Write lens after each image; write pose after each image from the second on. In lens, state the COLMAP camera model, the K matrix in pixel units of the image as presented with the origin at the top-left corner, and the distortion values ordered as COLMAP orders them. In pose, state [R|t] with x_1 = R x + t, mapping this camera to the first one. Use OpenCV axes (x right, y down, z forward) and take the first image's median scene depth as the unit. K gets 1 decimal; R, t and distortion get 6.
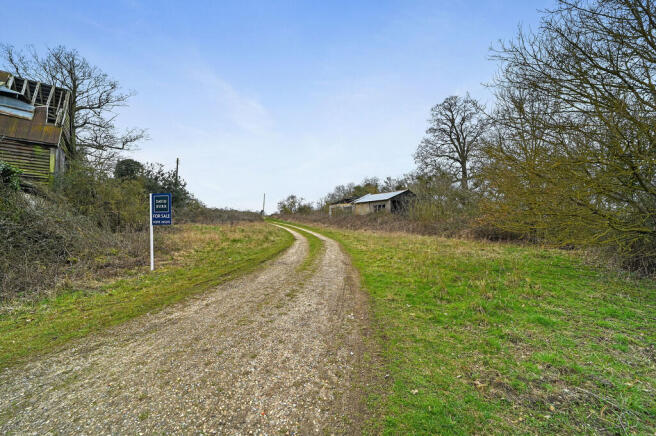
lens RADIAL K [[254.0, 0, 328.1], [0, 254.0, 218.4], [0, 0, 1]] dist [-0.025863, 0.005457]
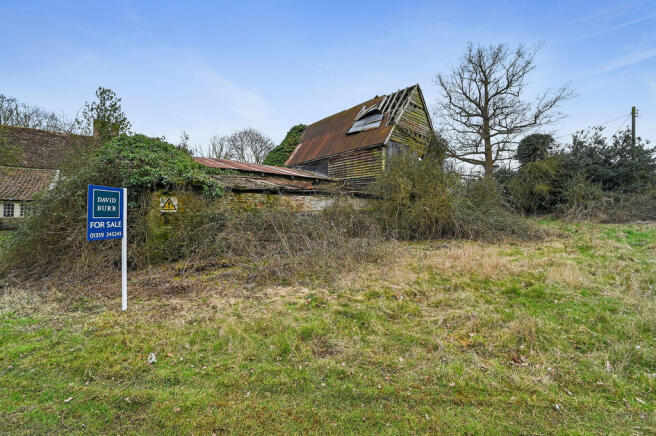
lens RADIAL K [[254.0, 0, 324.5], [0, 254.0, 211.2], [0, 0, 1]] dist [-0.025863, 0.005457]
pose [[-0.018499, -0.002601, -0.999825, -0.163362], [0.012066, 0.999923, -0.002824, -0.058852], [0.999756, -0.012116, -0.018467, 2.708145]]
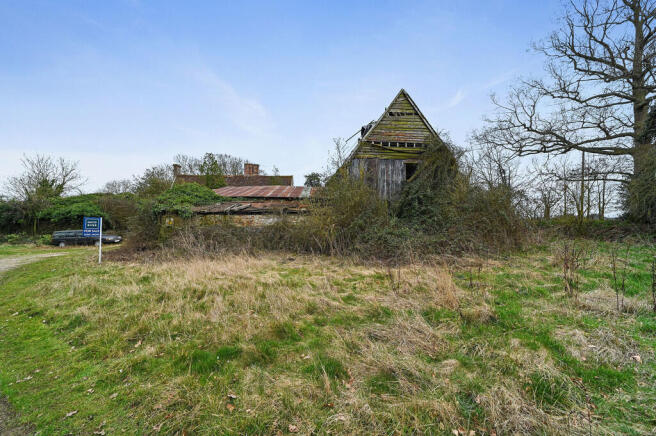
lens RADIAL K [[254.0, 0, 329.4], [0, 254.0, 216.6], [0, 0, 1]] dist [-0.025863, 0.005457]
pose [[-0.632213, -0.018250, -0.774580, -0.687600], [-0.003307, 0.999777, -0.020856, -0.138088], [0.774788, -0.010624, -0.632132, 5.749874]]
